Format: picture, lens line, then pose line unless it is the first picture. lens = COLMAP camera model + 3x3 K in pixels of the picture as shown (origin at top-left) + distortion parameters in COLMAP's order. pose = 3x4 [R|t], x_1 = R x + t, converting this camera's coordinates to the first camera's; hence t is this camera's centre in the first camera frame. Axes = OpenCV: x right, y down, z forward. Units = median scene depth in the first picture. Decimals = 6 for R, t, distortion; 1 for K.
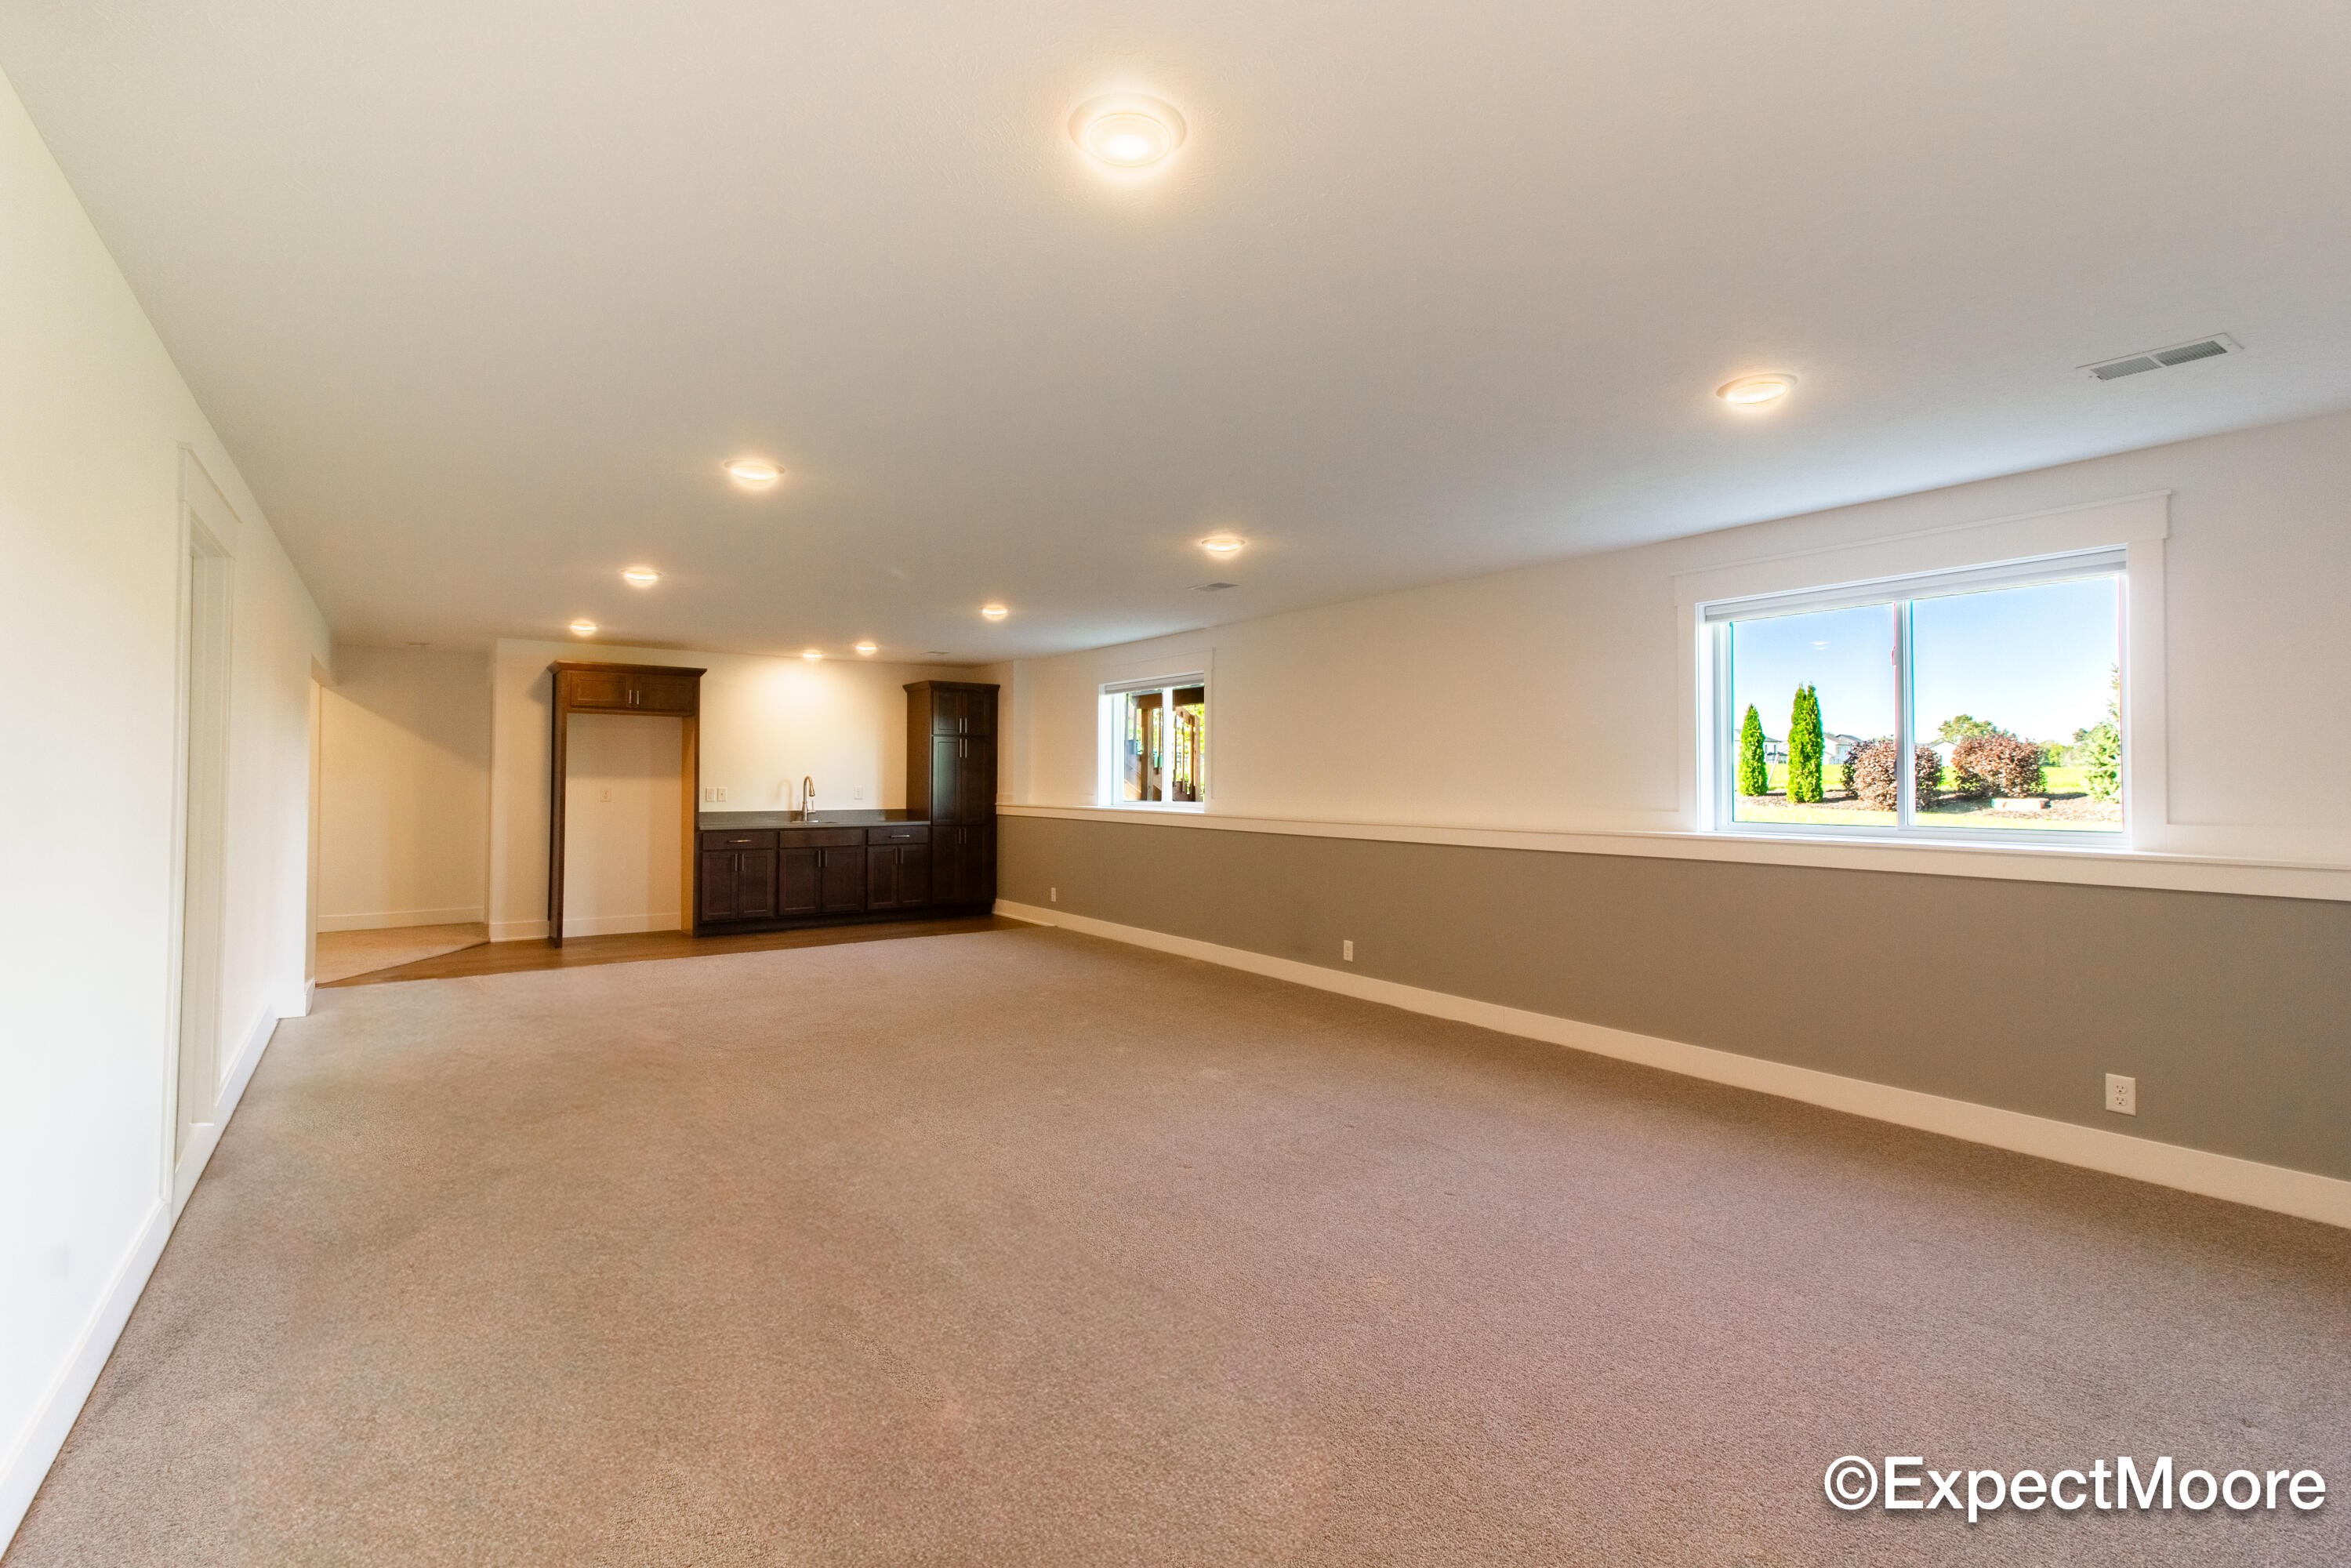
lens RADIAL K [[1094.6, 0, 1168.4], [0, 1094.6, 760.6], [0, 0, 1]] dist [-0.000113, -0.000035]
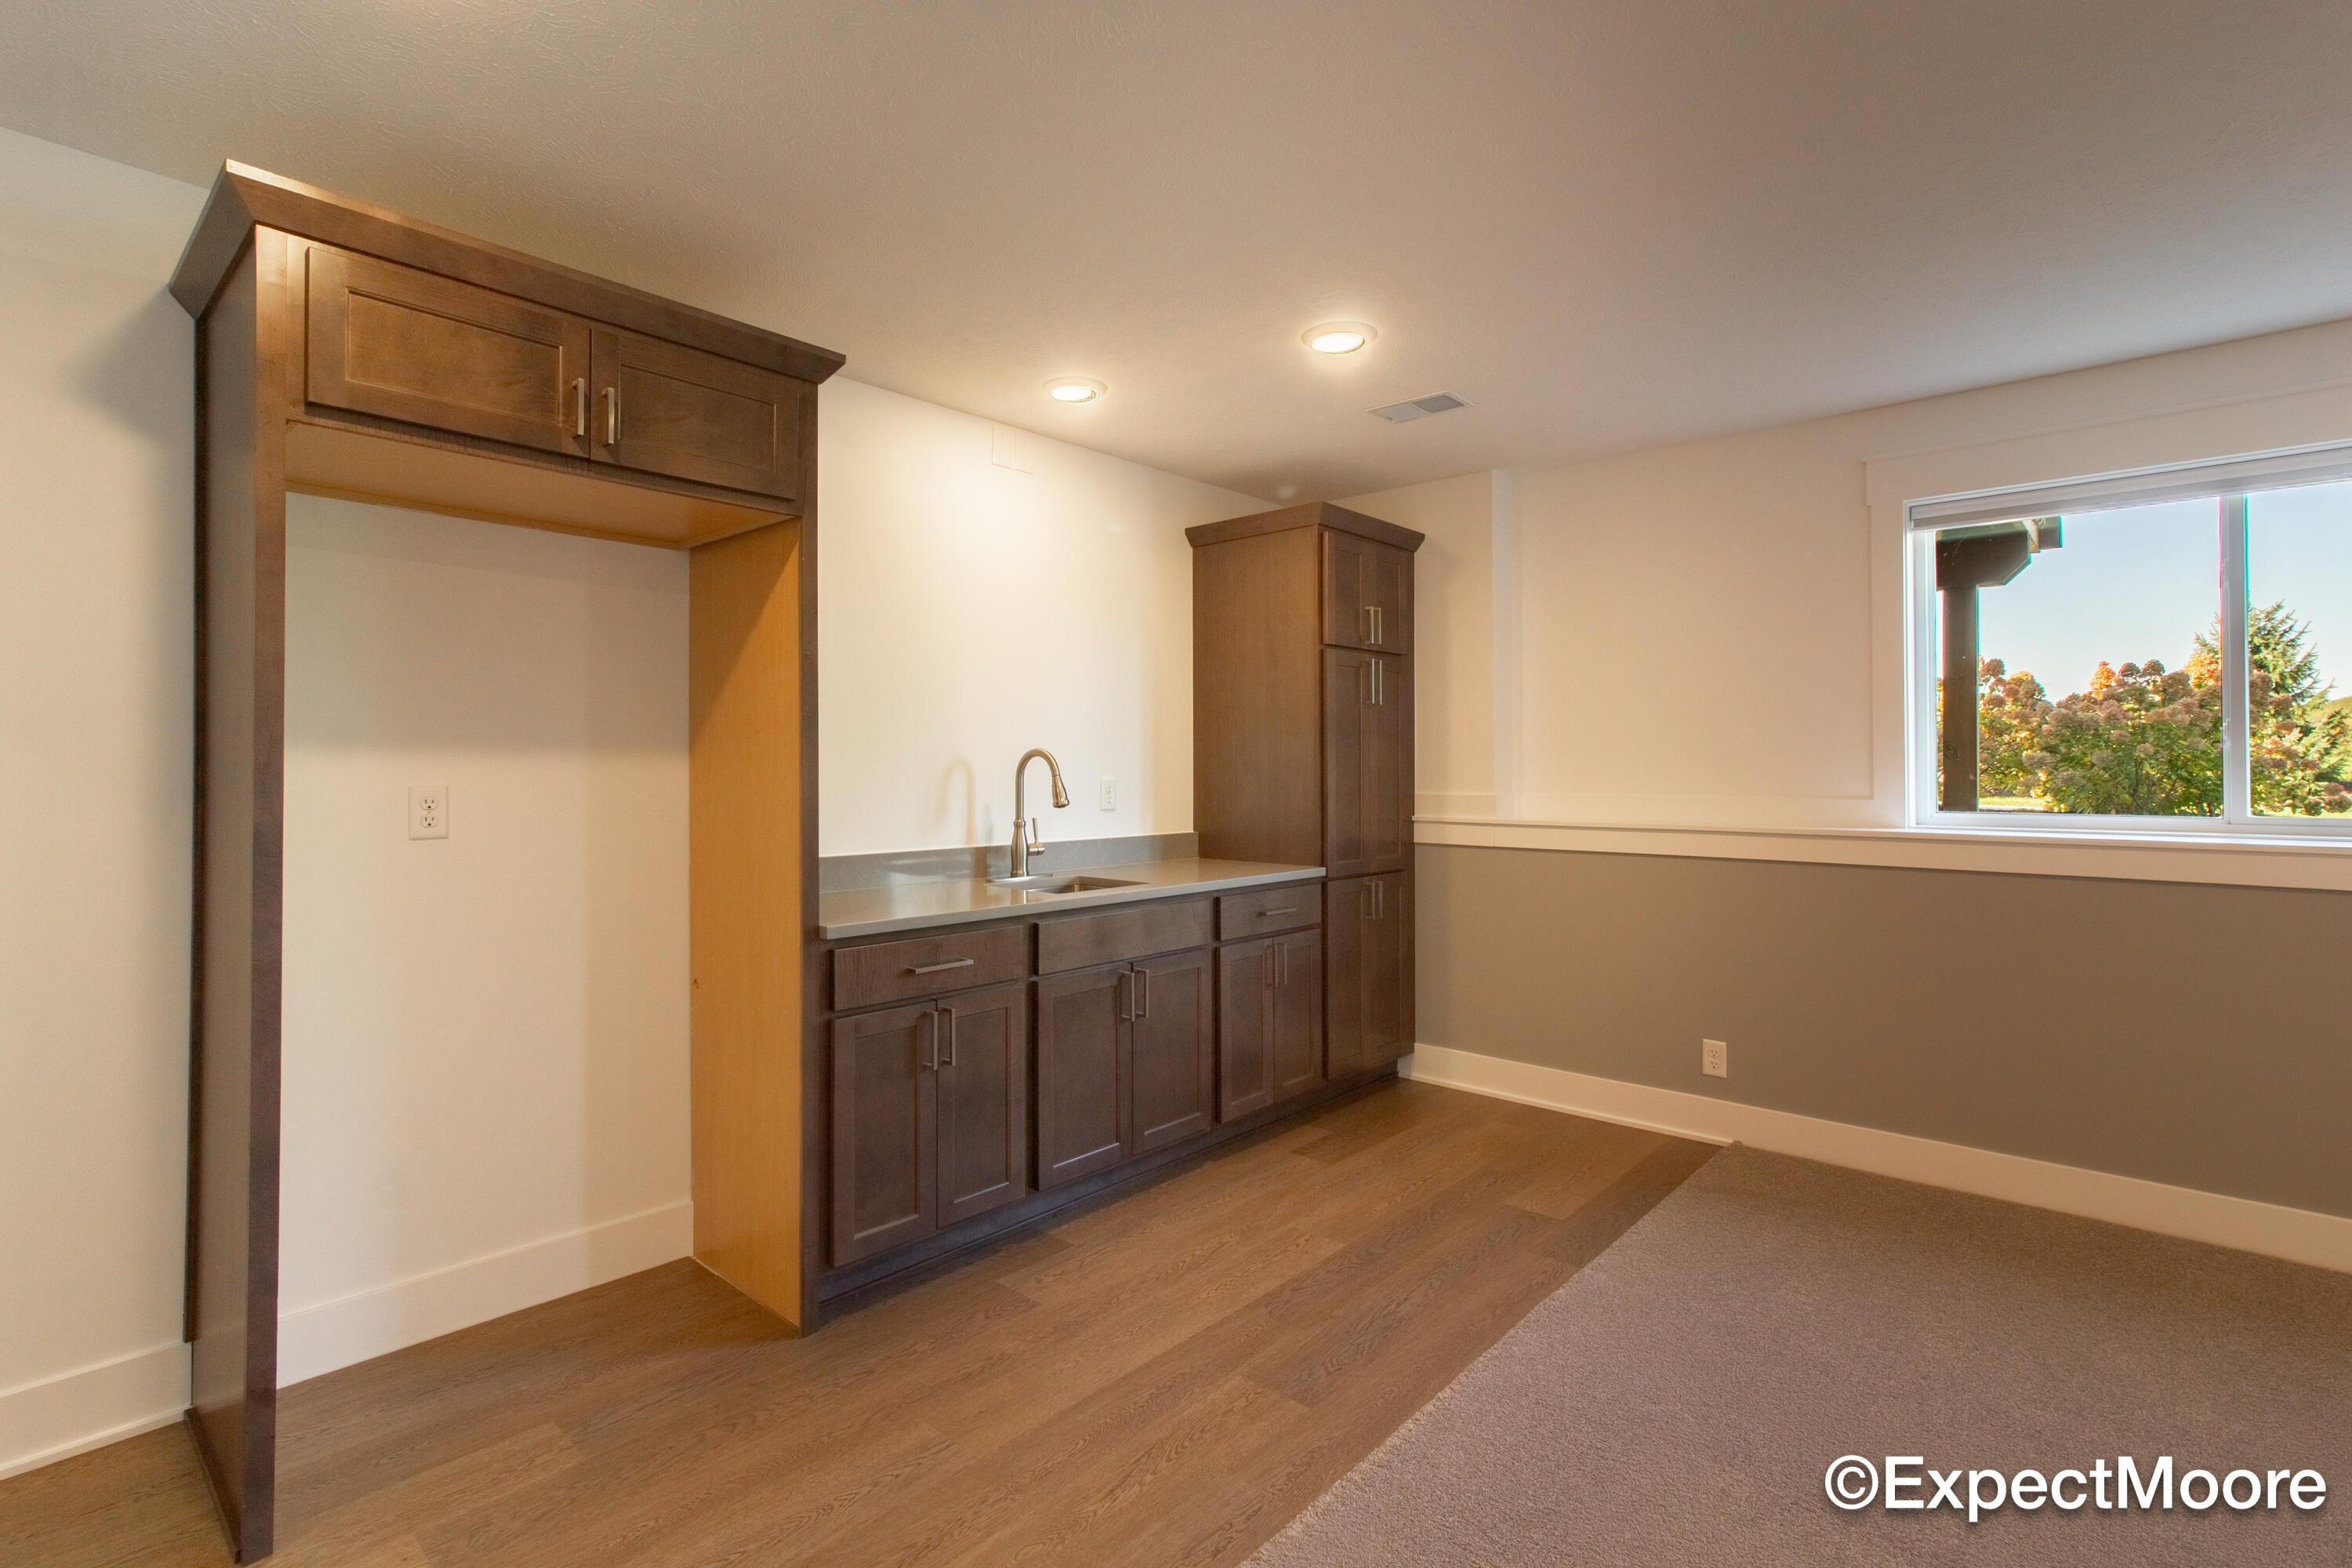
lens RADIAL K [[1101.5, 0, 1131.2], [0, 1101.5, 769.9], [0, 0, 1]] dist [0.001598, 0.000413]
pose [[0.980913, -0.005013, 0.194380, -0.374293], [0.001399, 0.999824, 0.018725, 0.014559], [-0.194440, -0.018096, 0.980748, 0.659613]]
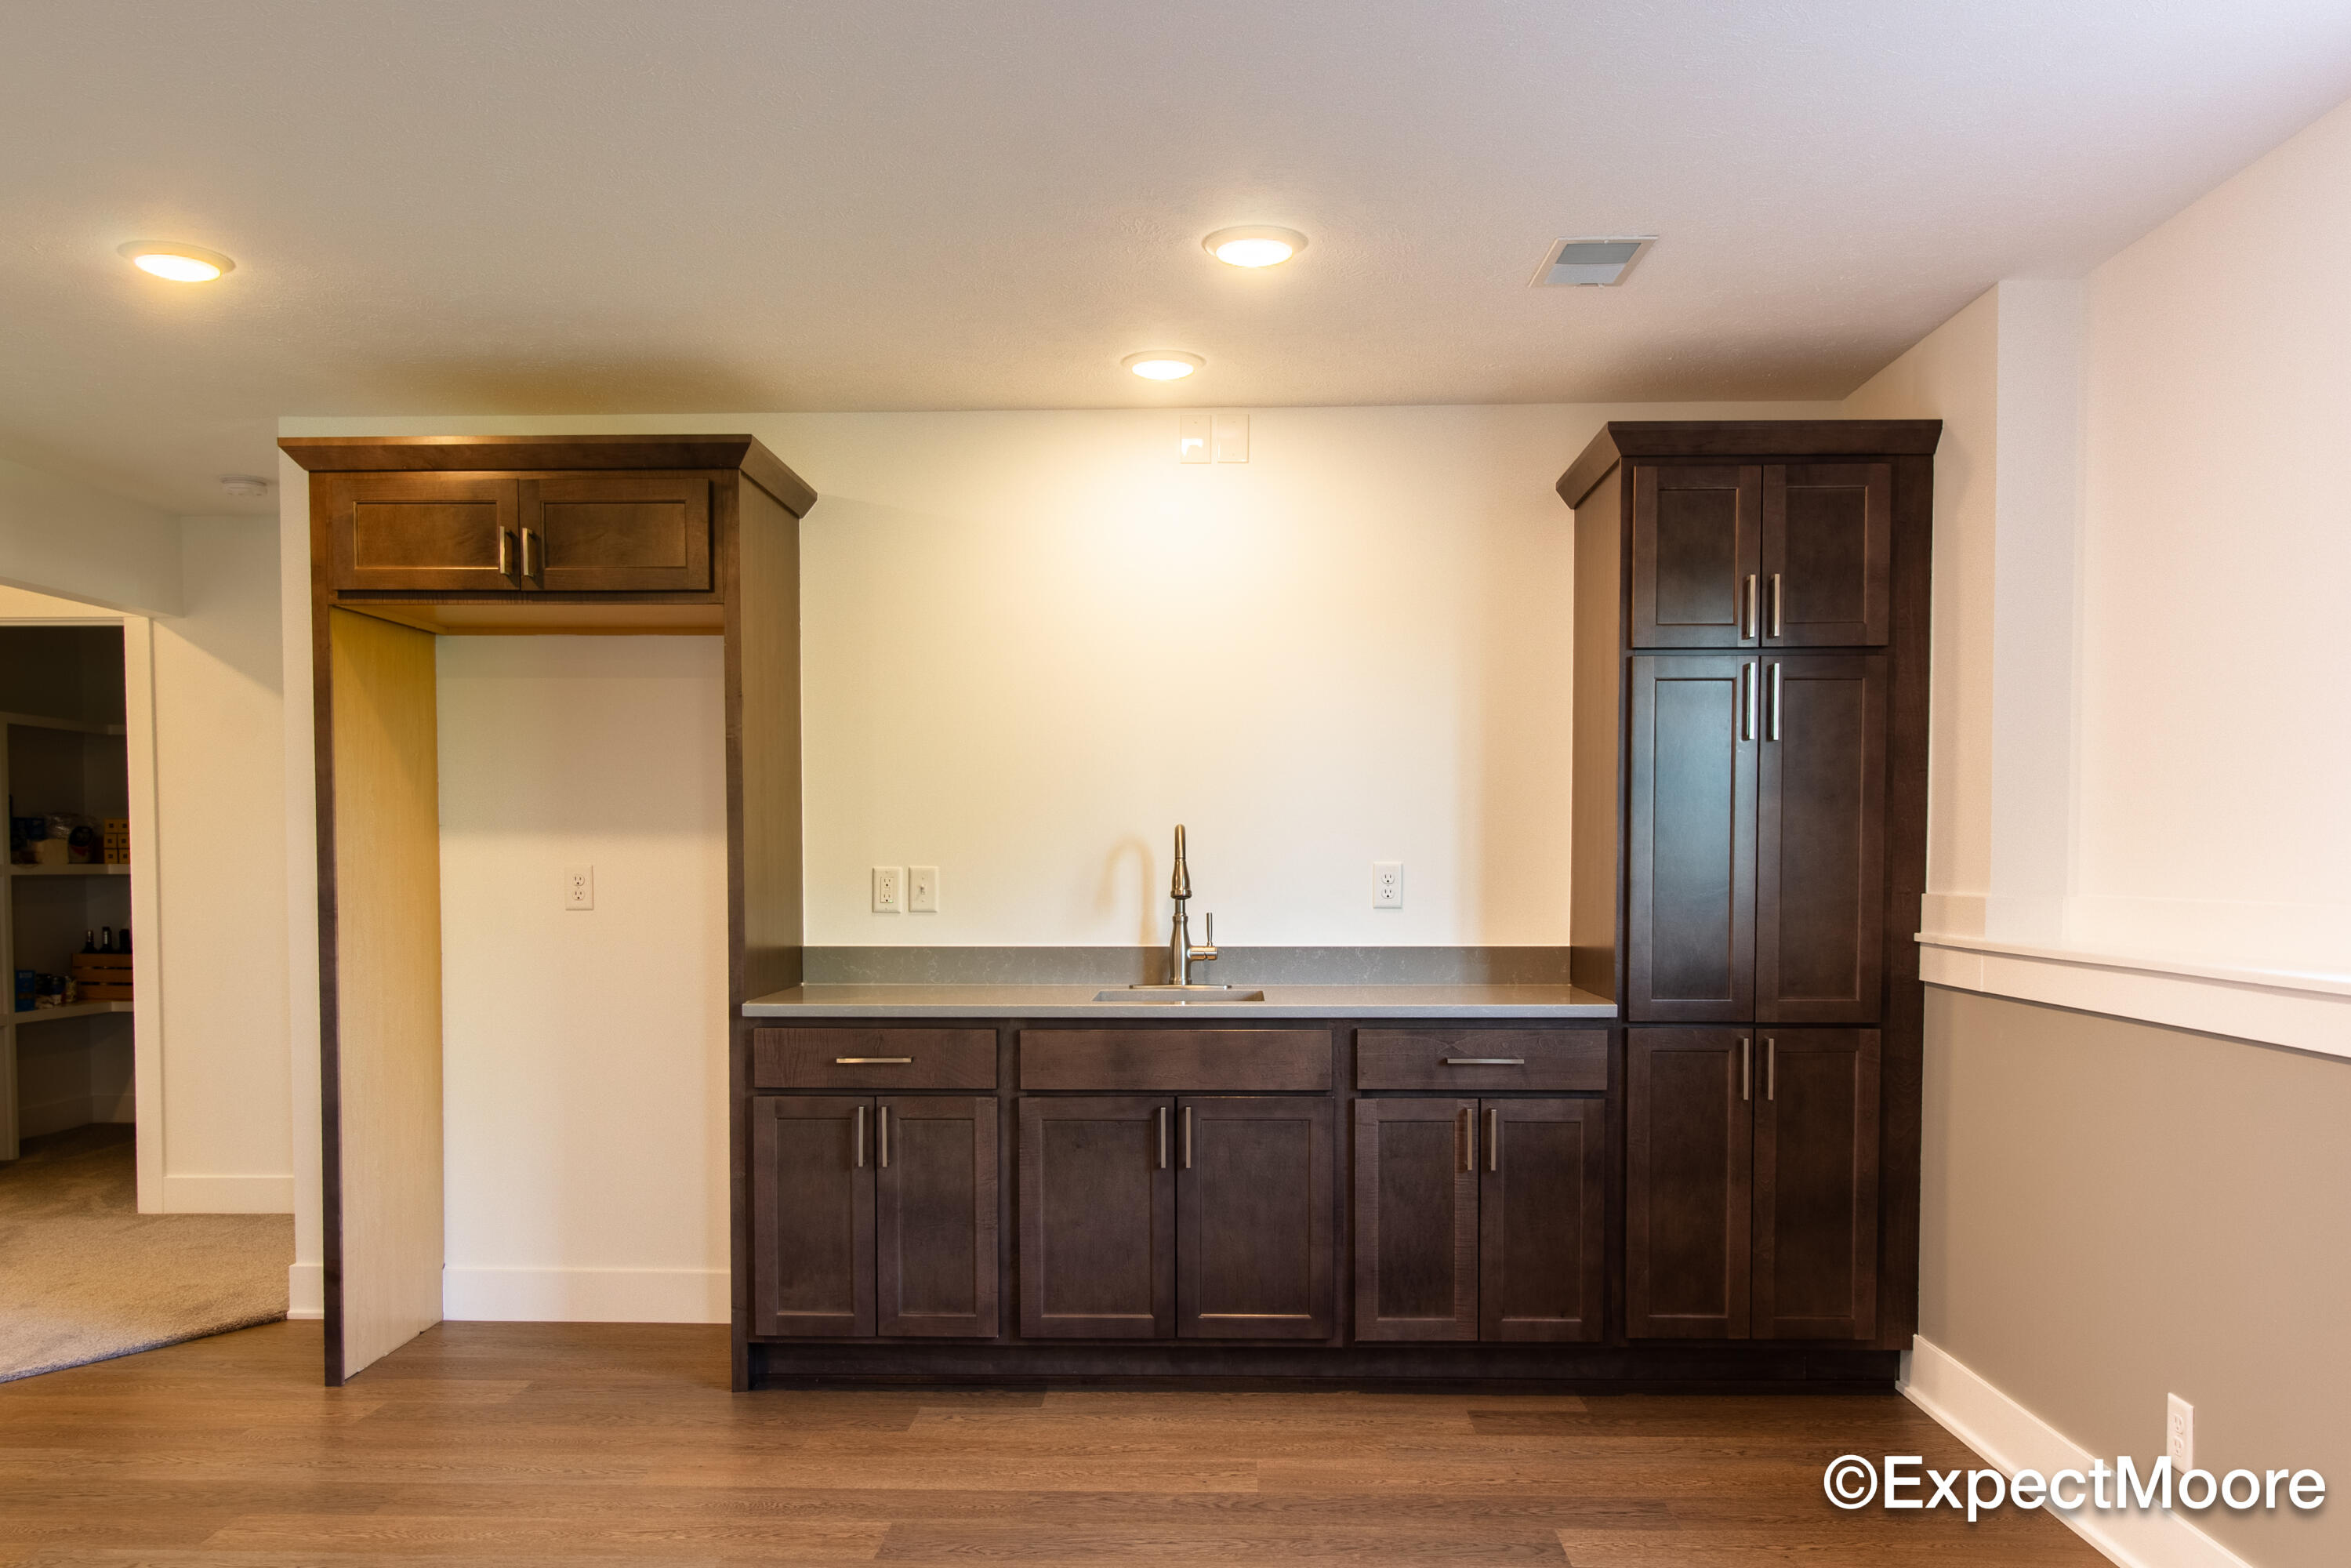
lens RADIAL K [[1764.7, 0, 1175.7], [0, 1764.7, 928.4], [0, 0, 1]] dist [-0.004444, 0.000025]
pose [[0.794898, 0.021304, -0.606369, -0.058991], [0.014754, 0.998409, 0.054418, 0.016095], [0.606564, -0.052204, 0.793319, 0.652861]]
